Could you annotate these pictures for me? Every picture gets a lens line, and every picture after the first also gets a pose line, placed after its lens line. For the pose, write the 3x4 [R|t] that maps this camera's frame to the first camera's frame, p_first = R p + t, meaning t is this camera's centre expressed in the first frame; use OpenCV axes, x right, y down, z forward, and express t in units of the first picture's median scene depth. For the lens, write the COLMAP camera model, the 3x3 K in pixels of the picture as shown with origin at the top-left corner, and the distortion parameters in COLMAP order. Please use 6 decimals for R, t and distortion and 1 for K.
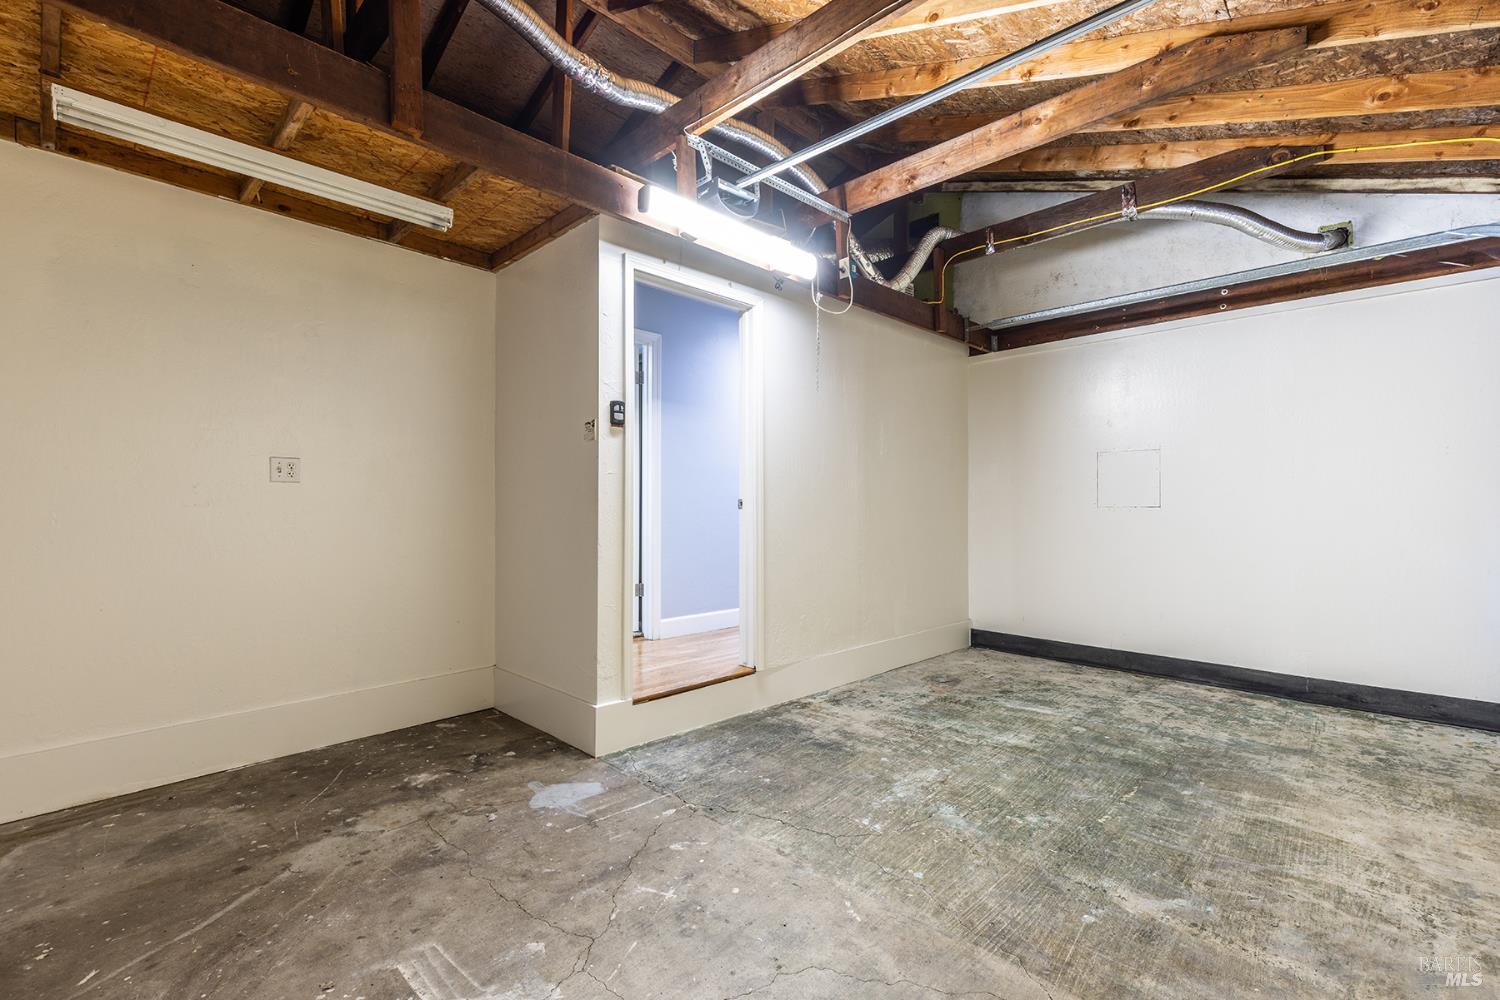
lens RADIAL K [[674.4, 0, 754.3], [0, 674.4, 504.4], [0, 0, 1]] dist [0.000022, 0.001191]
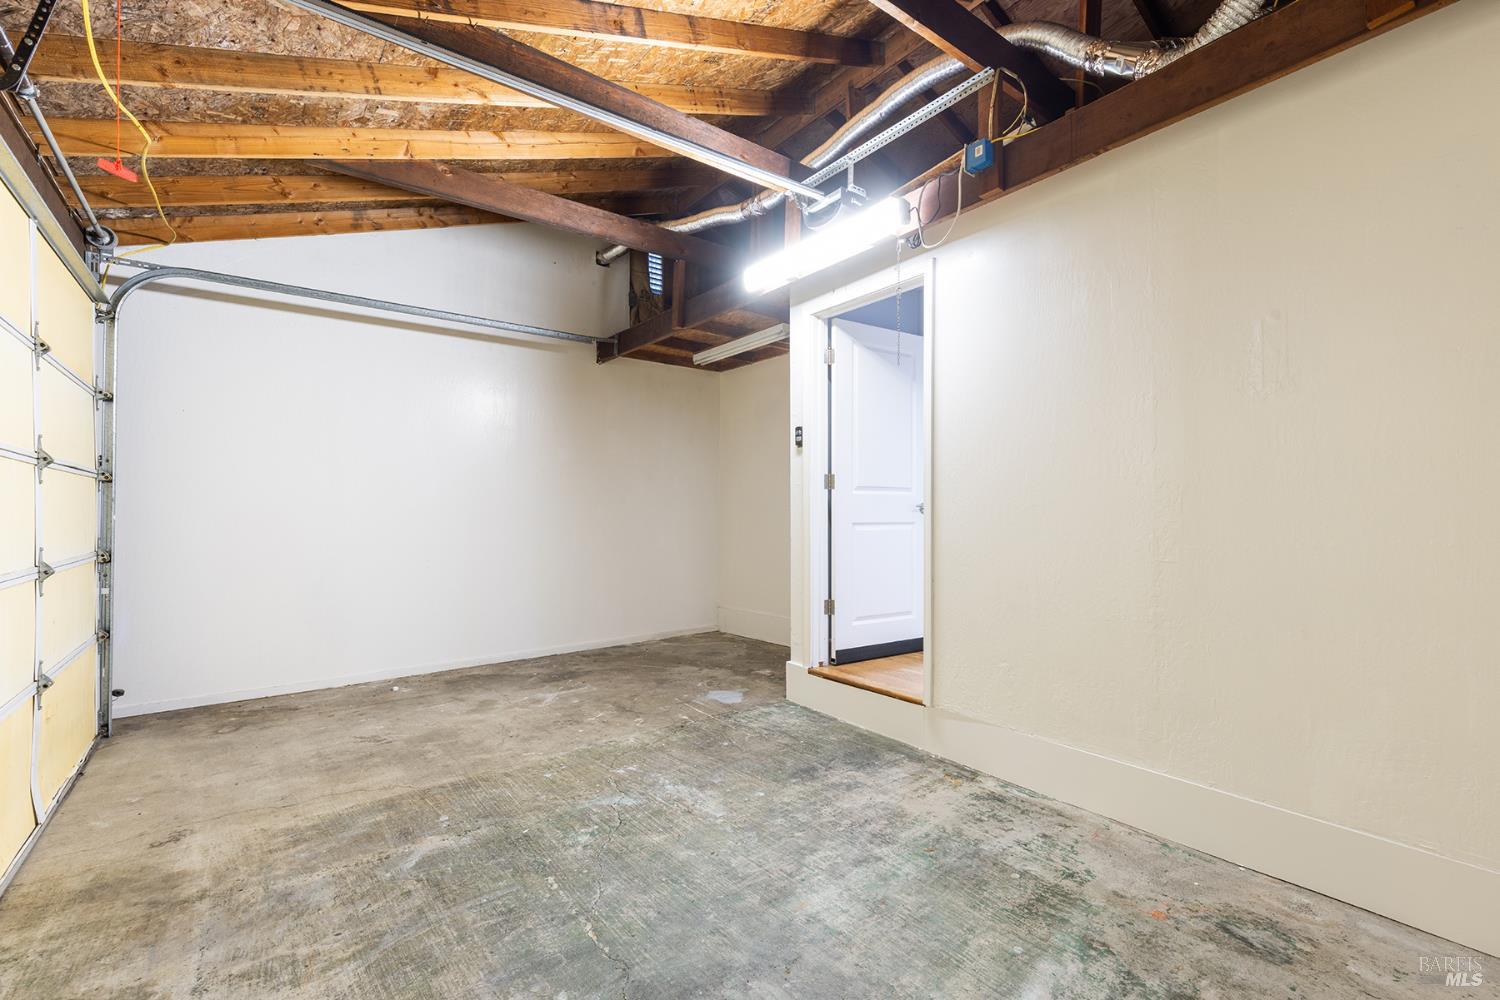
lens RADIAL K [[674.4, 0, 754.7], [0, 674.4, 504.1], [0, 0, 1]] dist [0.000022, 0.001191]
pose [[-0.154459, -0.010375, -0.987945, 1.193182], [0.005181, 0.999923, -0.011311, 0.006506], [0.987986, -0.006866, -0.154393, 1.255949]]
